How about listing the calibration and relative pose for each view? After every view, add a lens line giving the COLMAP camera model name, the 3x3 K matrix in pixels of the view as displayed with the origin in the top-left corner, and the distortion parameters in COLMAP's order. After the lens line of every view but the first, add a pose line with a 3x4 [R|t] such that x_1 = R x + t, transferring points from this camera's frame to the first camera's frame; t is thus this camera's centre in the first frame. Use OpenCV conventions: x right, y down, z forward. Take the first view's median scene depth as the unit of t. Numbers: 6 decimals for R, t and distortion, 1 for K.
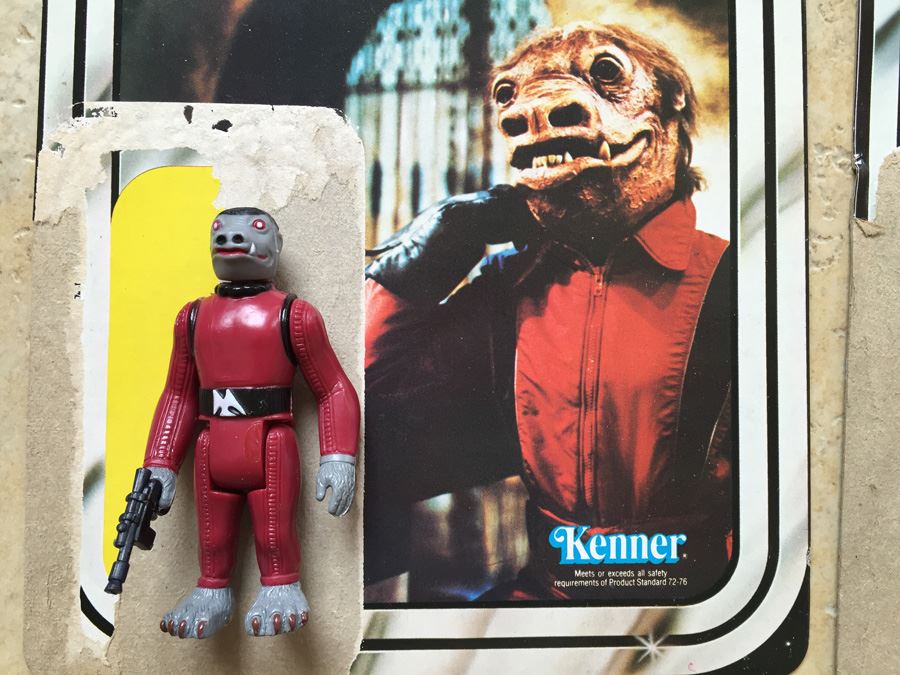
lens RADIAL K [[1038.5, 0, 446.6], [0, 1038.5, 338.5], [0, 0, 1]] dist [0.109090, -0.427274]
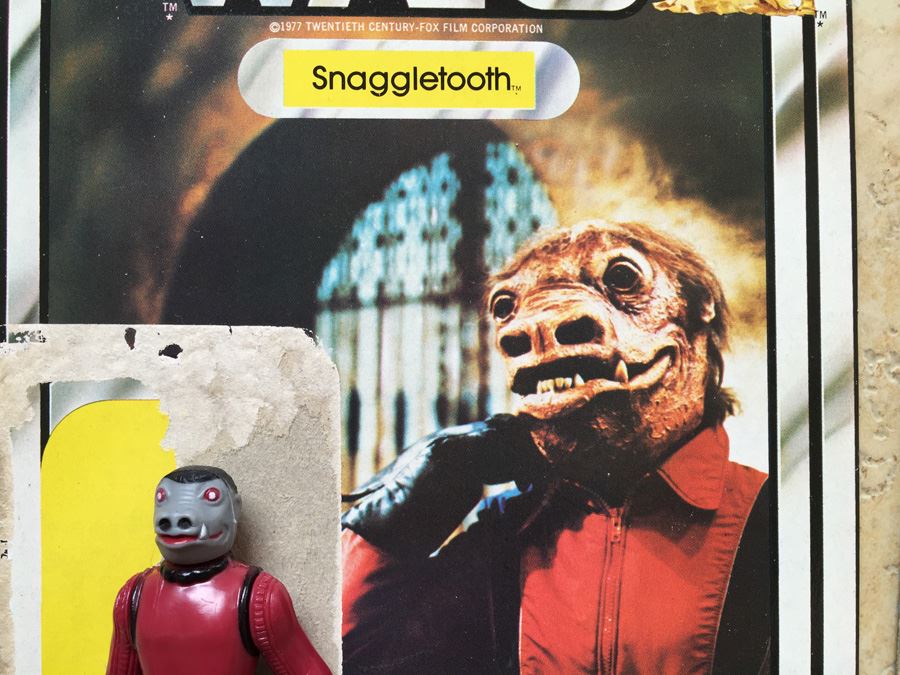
lens RADIAL K [[1038.5, 0, 446.6], [0, 1038.5, 338.5], [0, 0, 1]] dist [0.109090, -0.427274]
pose [[0.999918, -0.010250, 0.007675, 0.002422], [0.010091, 0.999739, 0.020490, -0.228032], [-0.007884, -0.020411, 0.999761, 0.151929]]
